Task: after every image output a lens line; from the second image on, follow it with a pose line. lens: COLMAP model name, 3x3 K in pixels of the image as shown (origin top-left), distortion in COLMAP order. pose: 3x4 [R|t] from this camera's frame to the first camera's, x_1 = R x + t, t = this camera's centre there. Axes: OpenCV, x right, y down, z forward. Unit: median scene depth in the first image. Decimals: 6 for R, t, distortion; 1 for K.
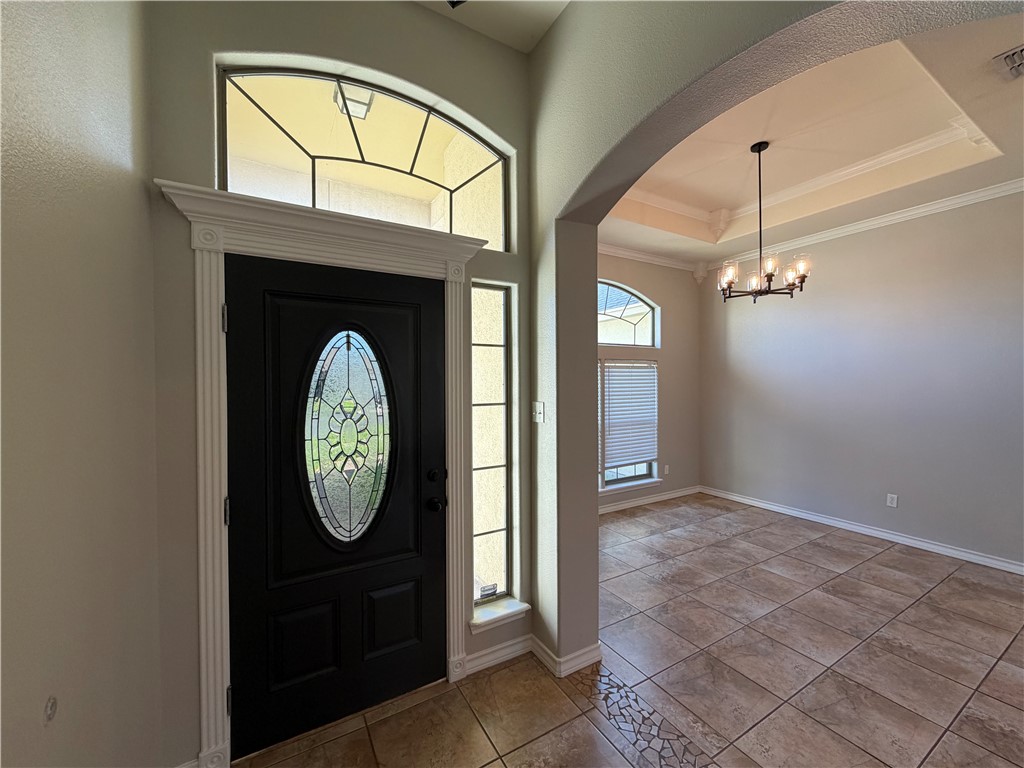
lens RADIAL K [[409.1, 0, 512.0], [0, 409.1, 384.0], [0, 0, 1]] dist [0.002689, -0.000007]
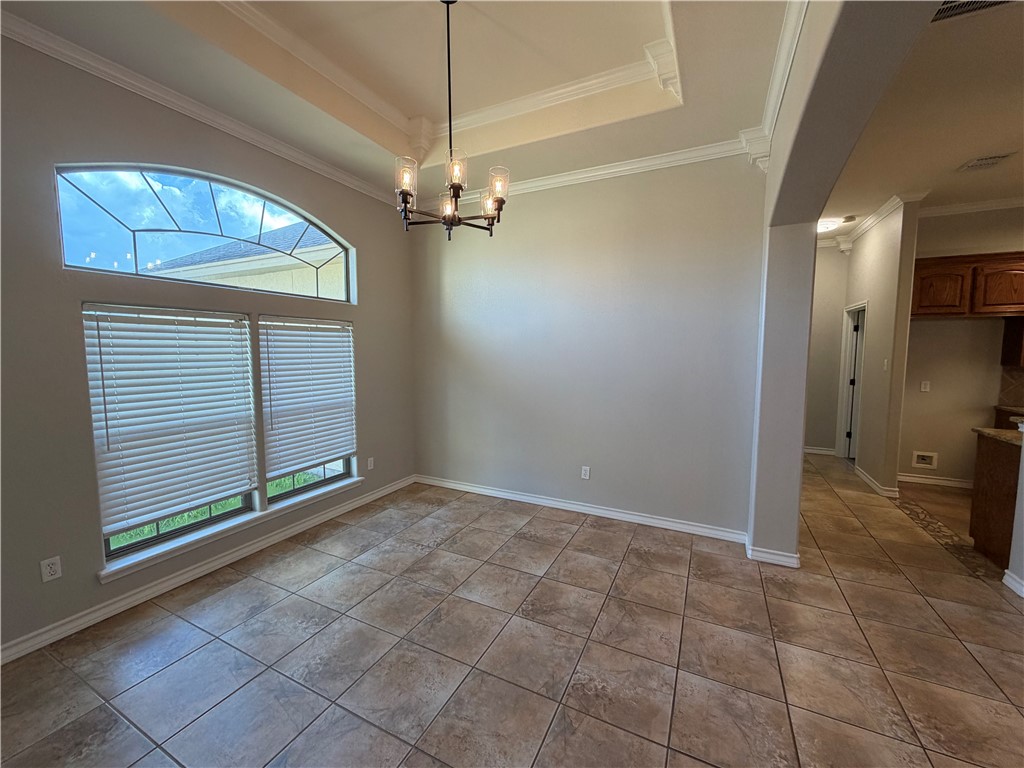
lens RADIAL K [[409.1, 0, 512.0], [0, 409.1, 384.0], [0, 0, 1]] dist [0.002689, -0.000007]
pose [[0.837883, -0.039410, 0.544426, 0.245193], [-0.002213, 0.997137, 0.075587, -0.001387], [-0.545846, -0.064537, 0.835396, 0.281951]]
